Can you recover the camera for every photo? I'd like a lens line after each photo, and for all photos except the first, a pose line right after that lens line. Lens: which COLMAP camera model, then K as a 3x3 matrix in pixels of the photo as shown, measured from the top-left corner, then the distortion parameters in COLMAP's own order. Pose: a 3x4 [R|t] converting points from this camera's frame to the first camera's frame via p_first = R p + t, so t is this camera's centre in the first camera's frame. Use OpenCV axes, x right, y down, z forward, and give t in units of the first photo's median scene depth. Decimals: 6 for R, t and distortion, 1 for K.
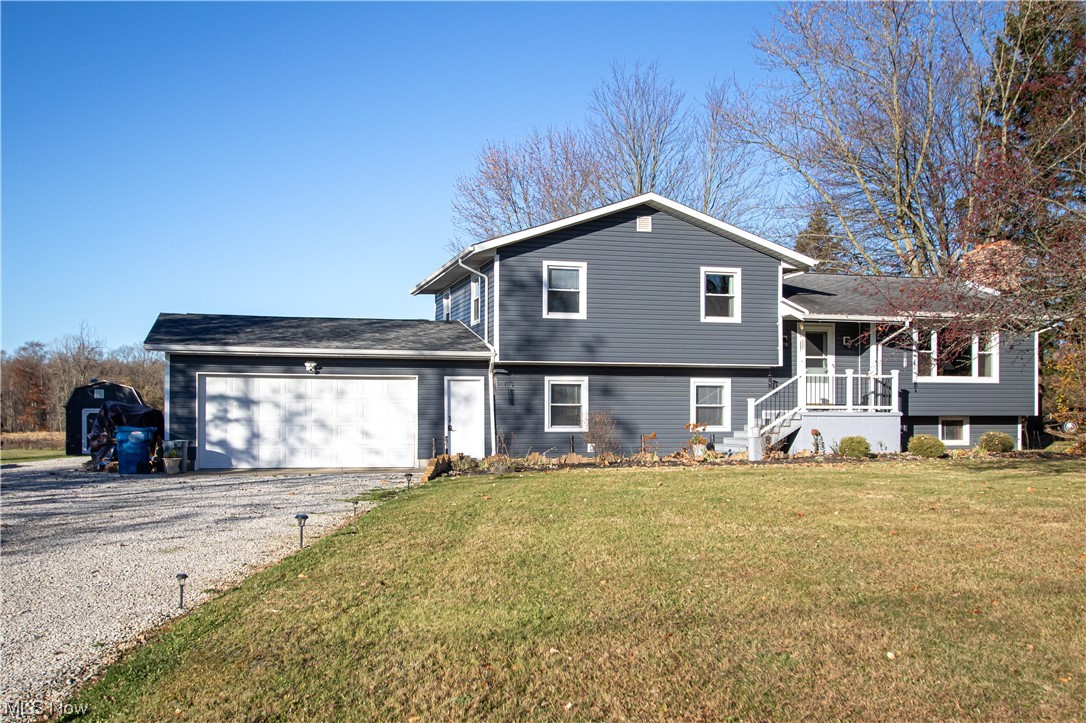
lens RADIAL K [[992.5, 0, 543.7], [0, 992.5, 368.2], [0, 0, 1]] dist [-0.012978, 0.000000]
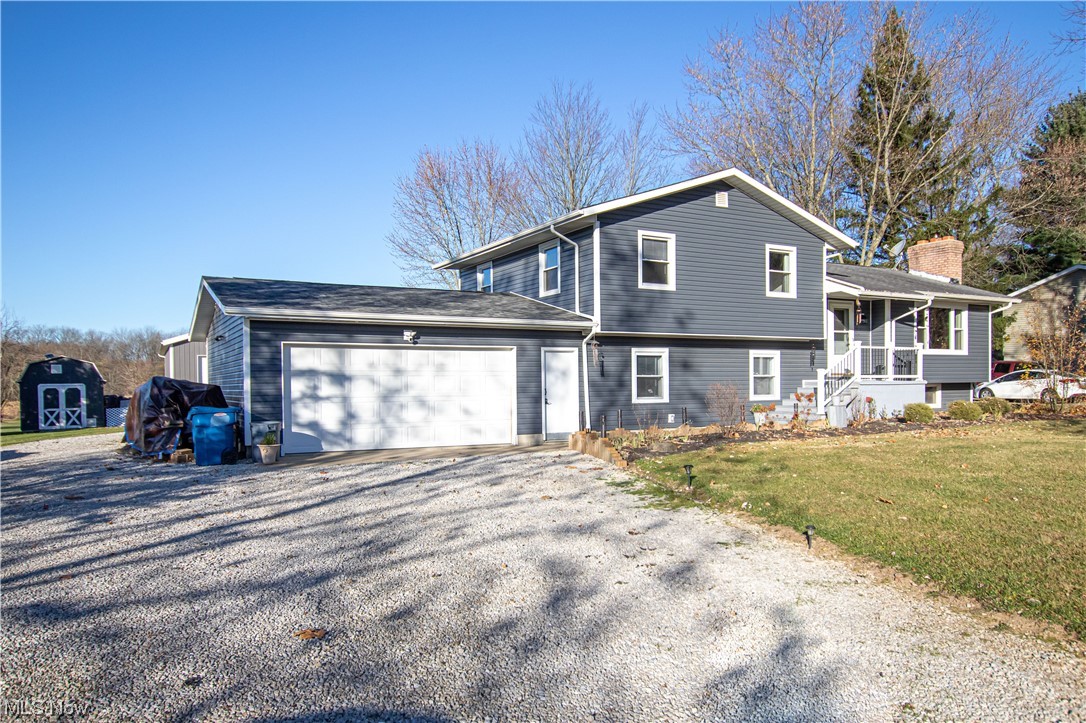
lens RADIAL K [[726.2, 0, 542.3], [0, 726.2, 358.5], [0, 0, 1]] dist [-0.031231, 0.002727]
pose [[0.971155, -0.002616, 0.238434, -0.257901], [-0.000638, 0.999908, 0.013569, 0.008919], [-0.238447, -0.013330, 0.971064, 0.316995]]
